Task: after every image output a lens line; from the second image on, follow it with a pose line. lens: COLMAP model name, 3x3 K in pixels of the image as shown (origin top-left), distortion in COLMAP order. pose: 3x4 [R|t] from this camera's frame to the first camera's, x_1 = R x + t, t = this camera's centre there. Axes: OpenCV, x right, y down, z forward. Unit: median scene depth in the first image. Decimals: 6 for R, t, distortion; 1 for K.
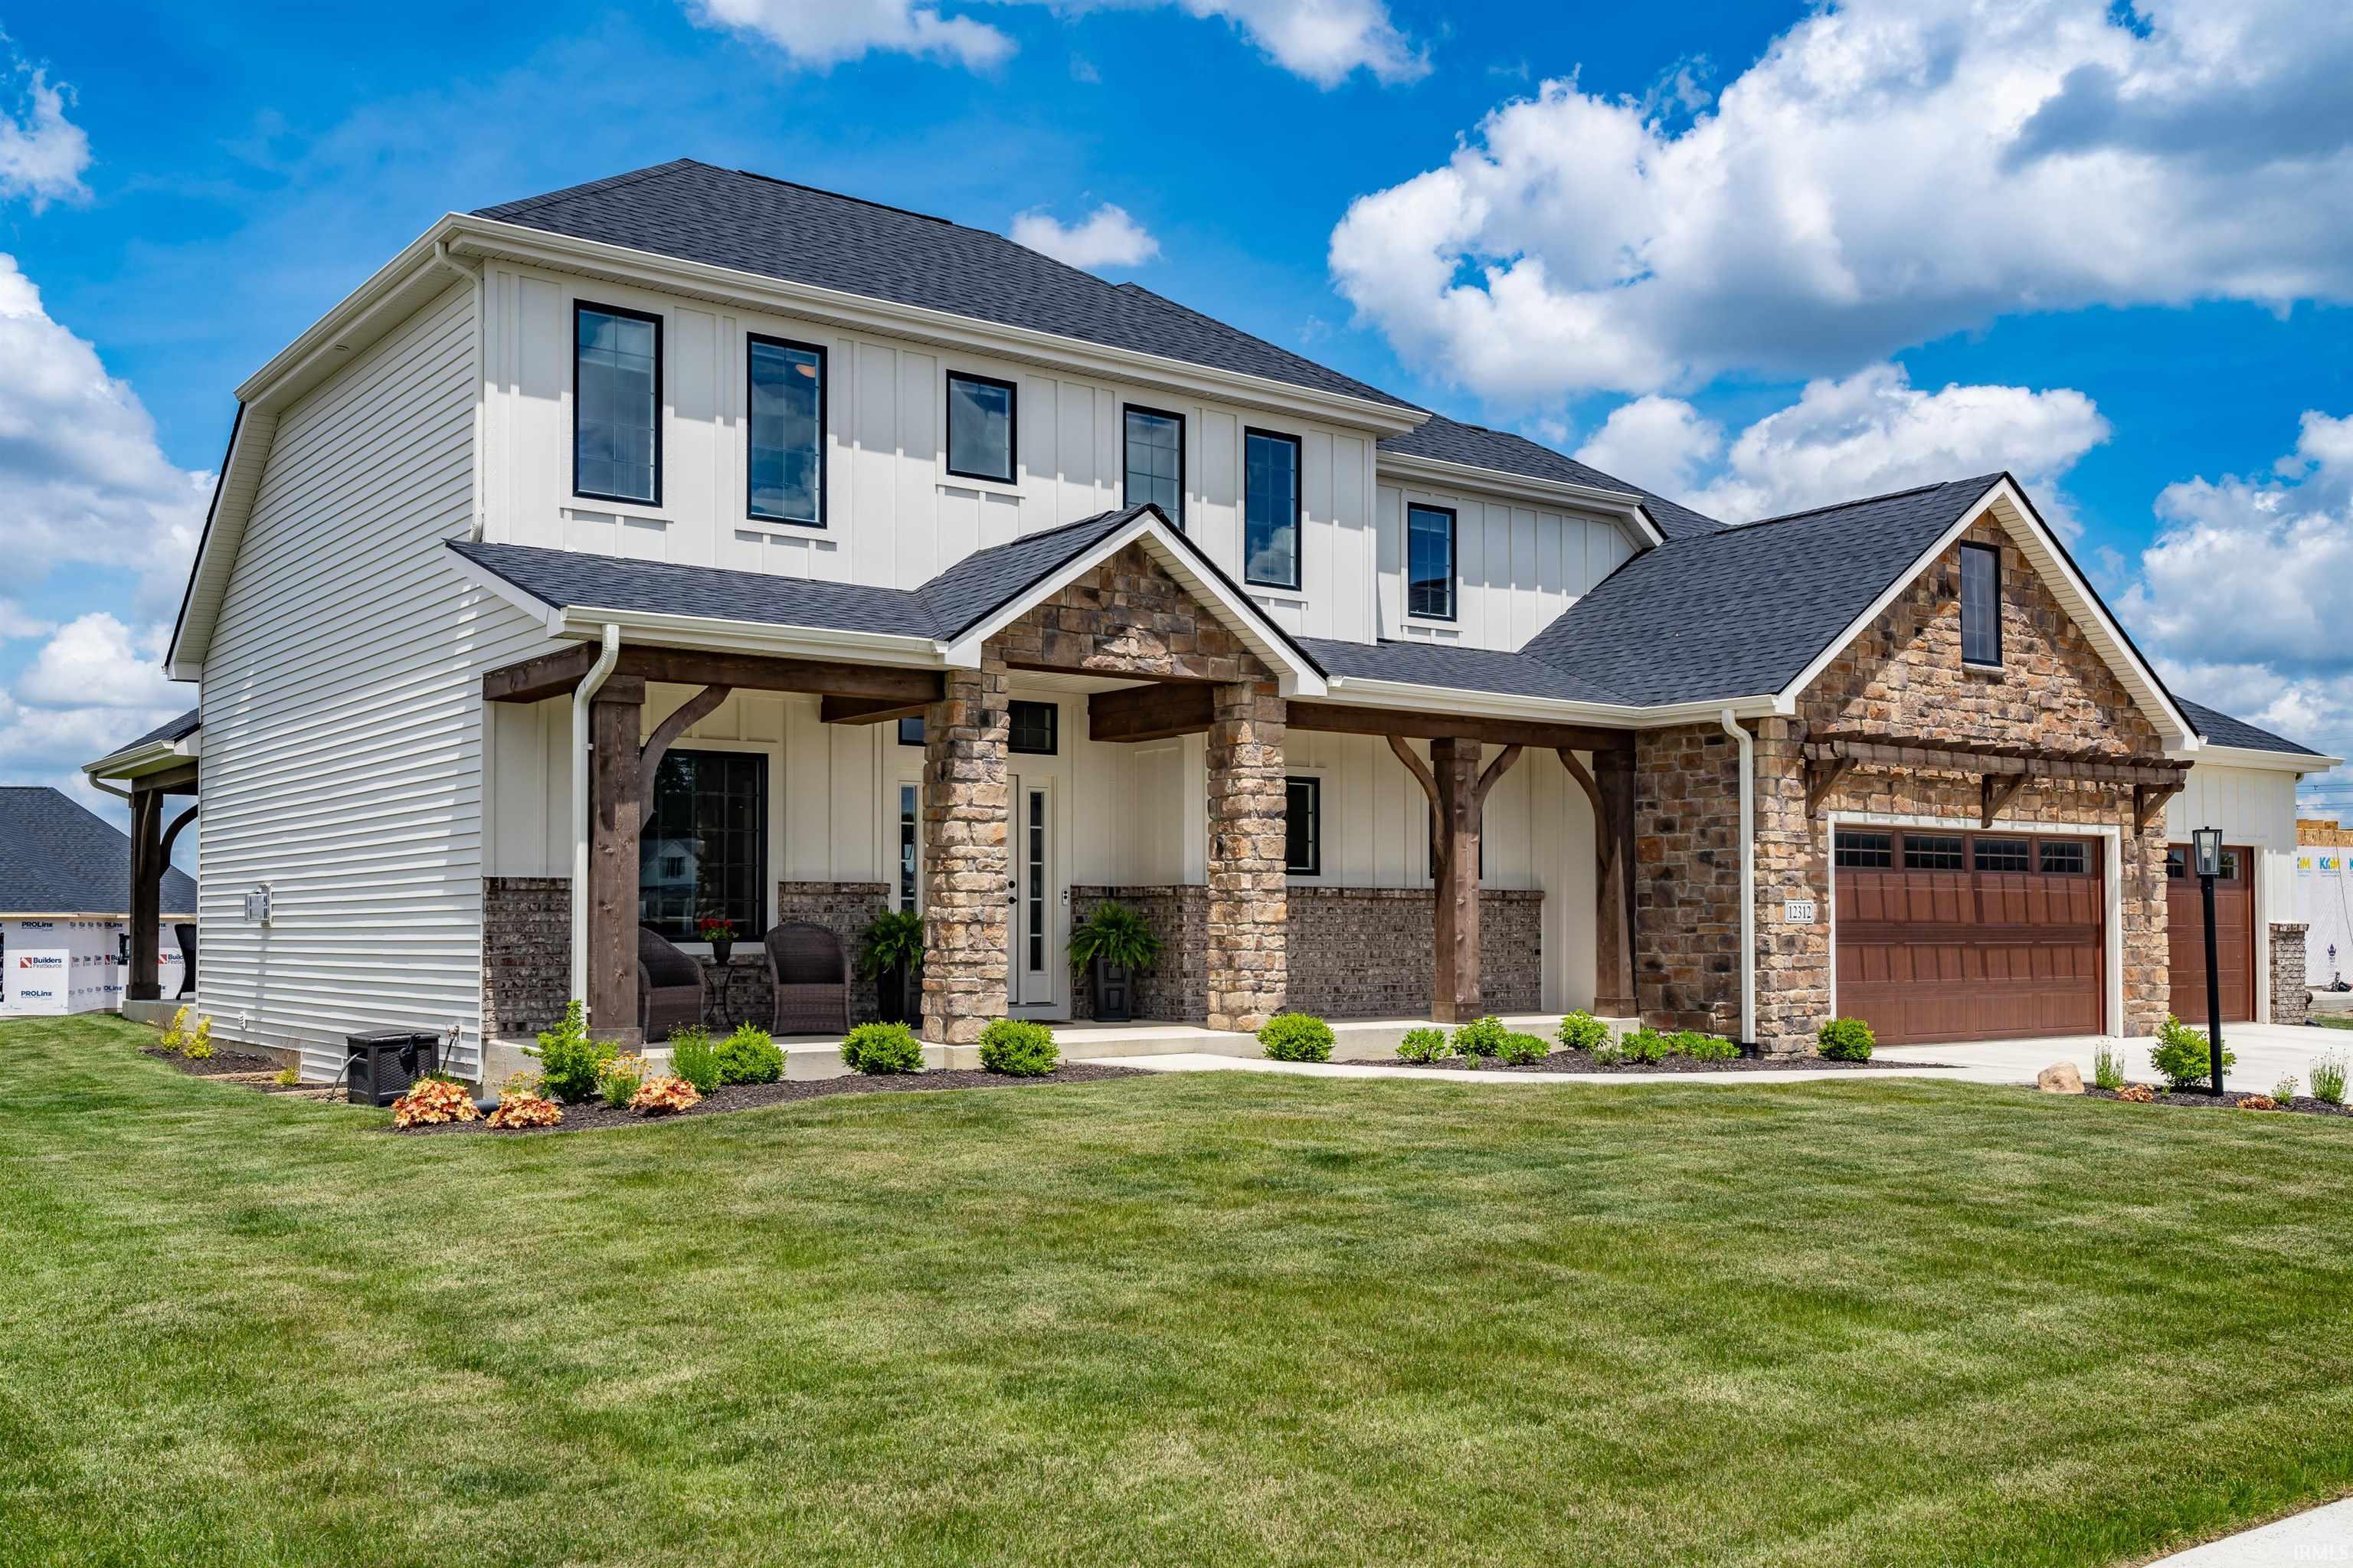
lens RADIAL K [[2099.7, 0, 1176.4], [0, 2099.7, 785.9], [0, 0, 1]] dist [0.003978, 0.006387]
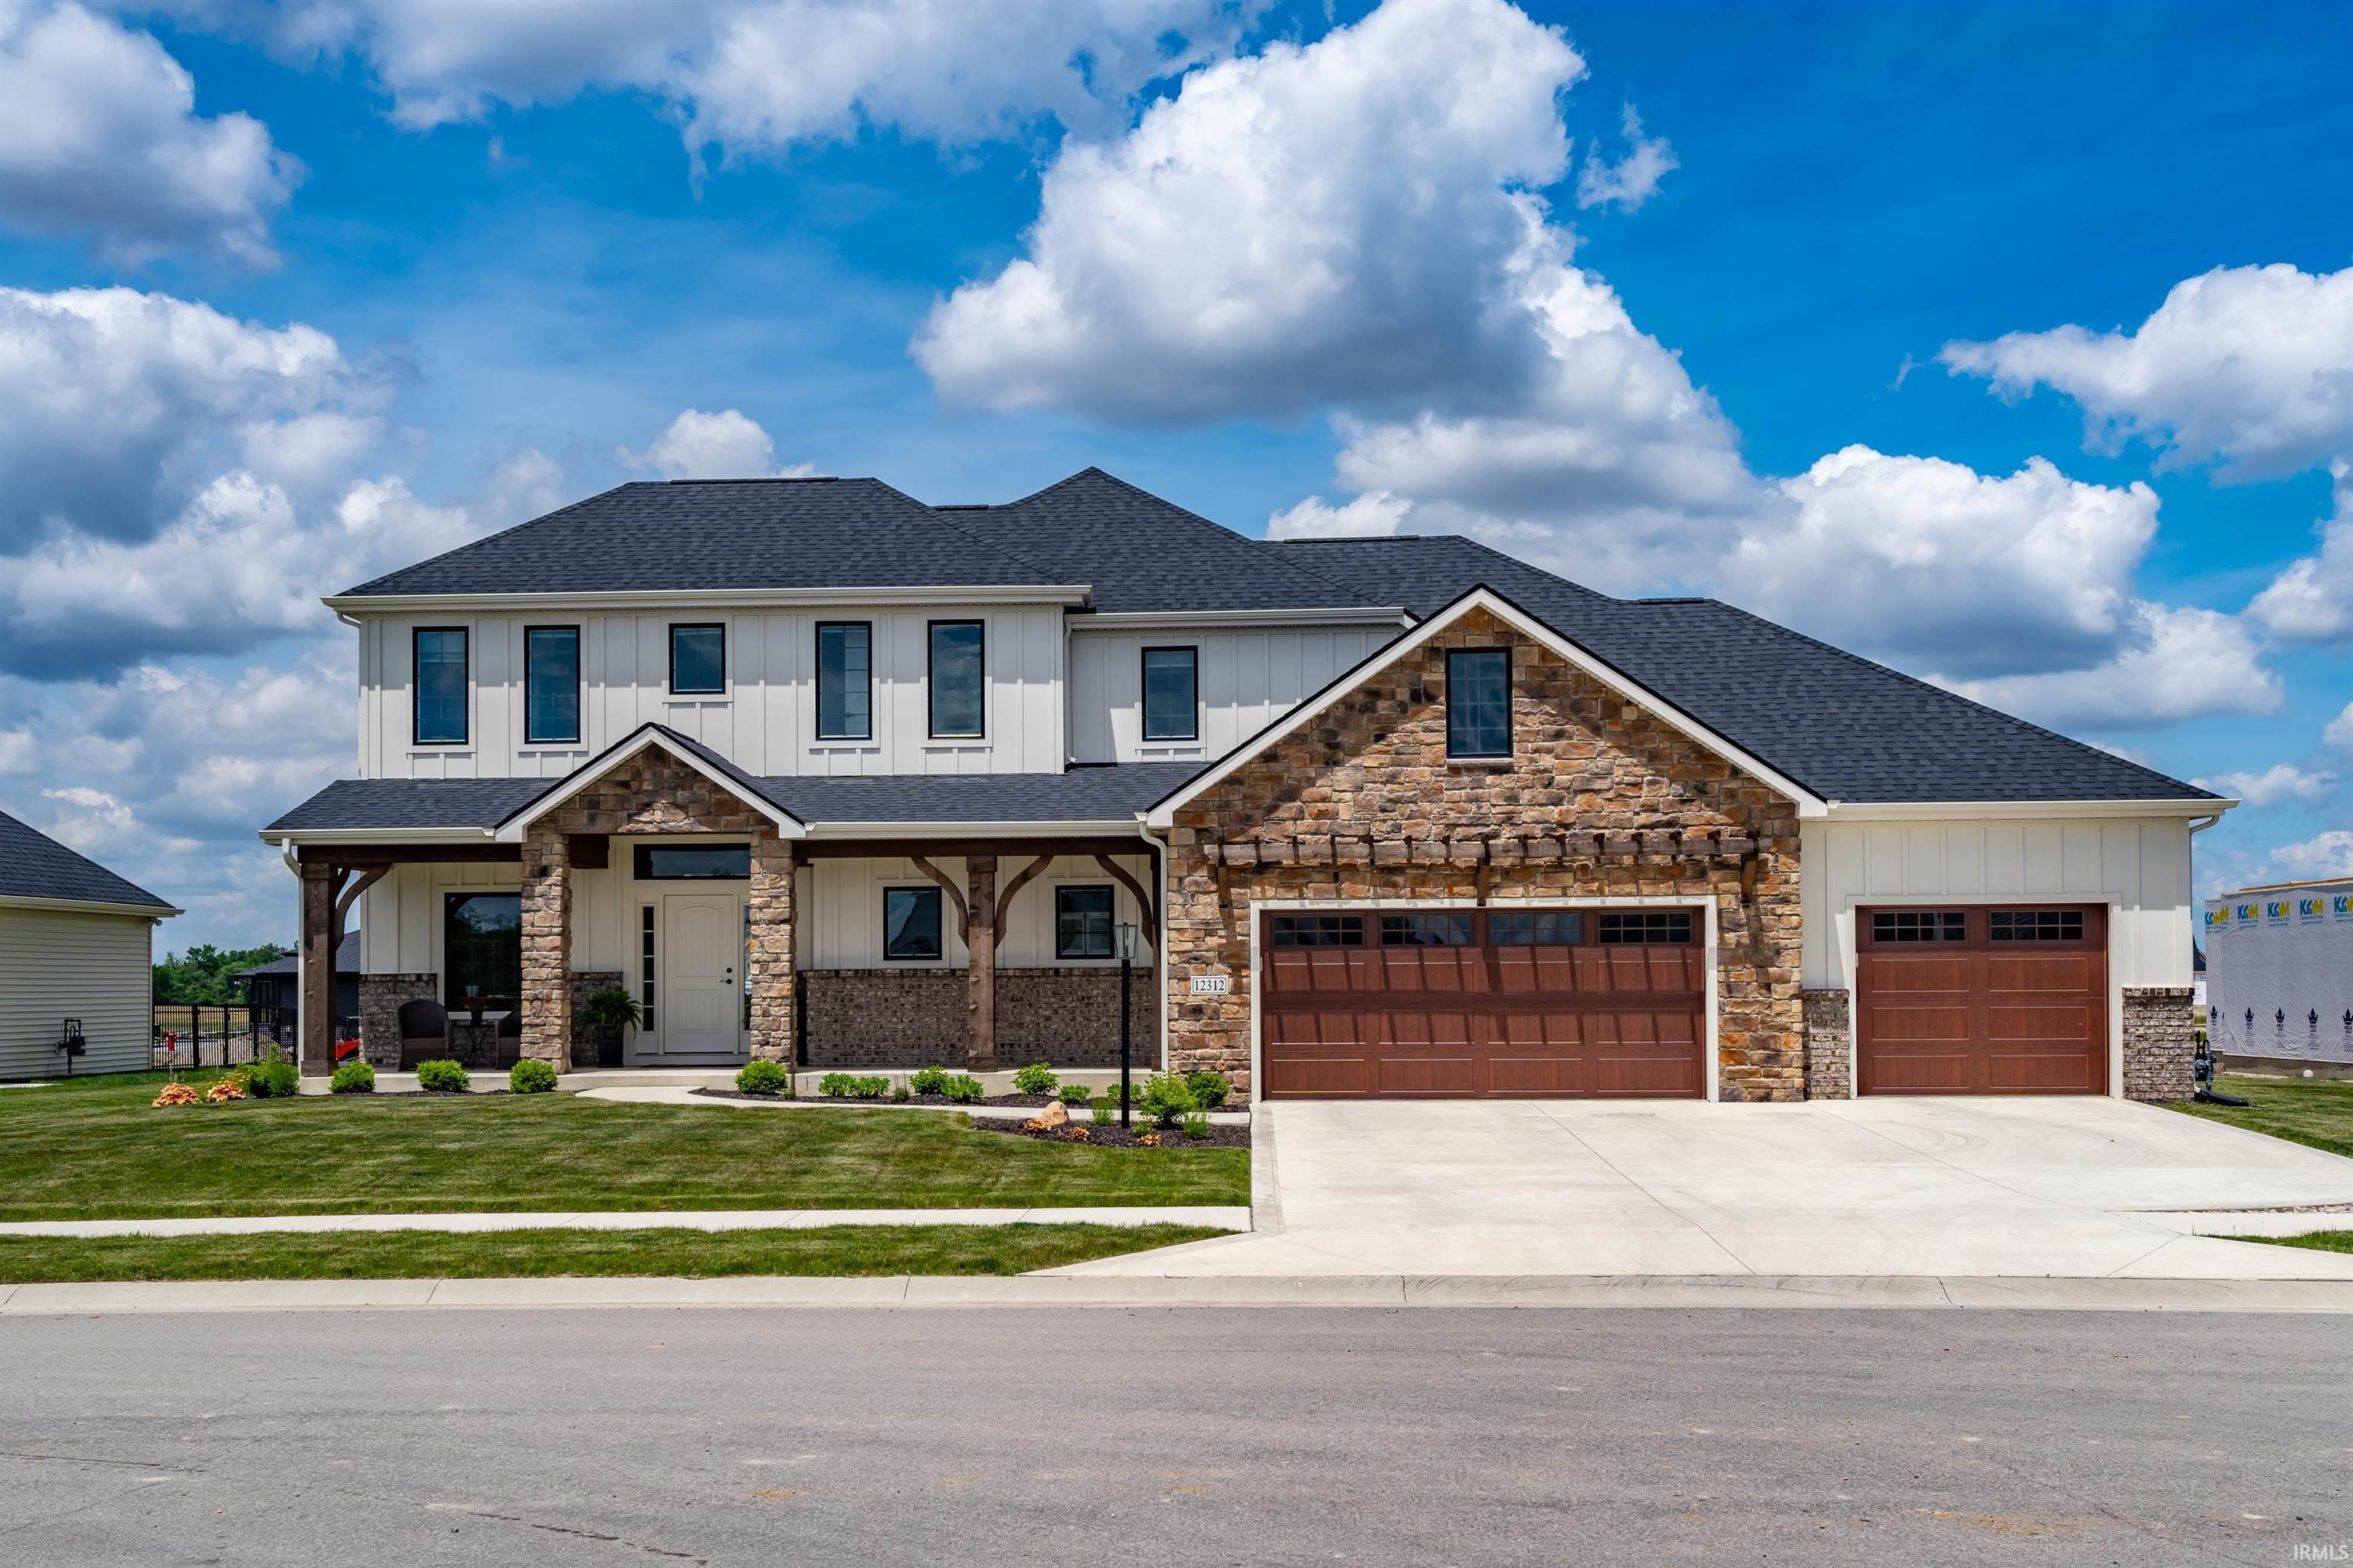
lens RADIAL K [[2481.1, 0, 1175.2], [0, 2481.1, 787.3], [0, 0, 1]] dist [0.026430, 0.000000]
pose [[0.766829, -0.055414, -0.639455, 1.165000], [0.050792, 0.998381, -0.025610, -0.018070], [0.639838, -0.012841, 0.768402, -0.111584]]
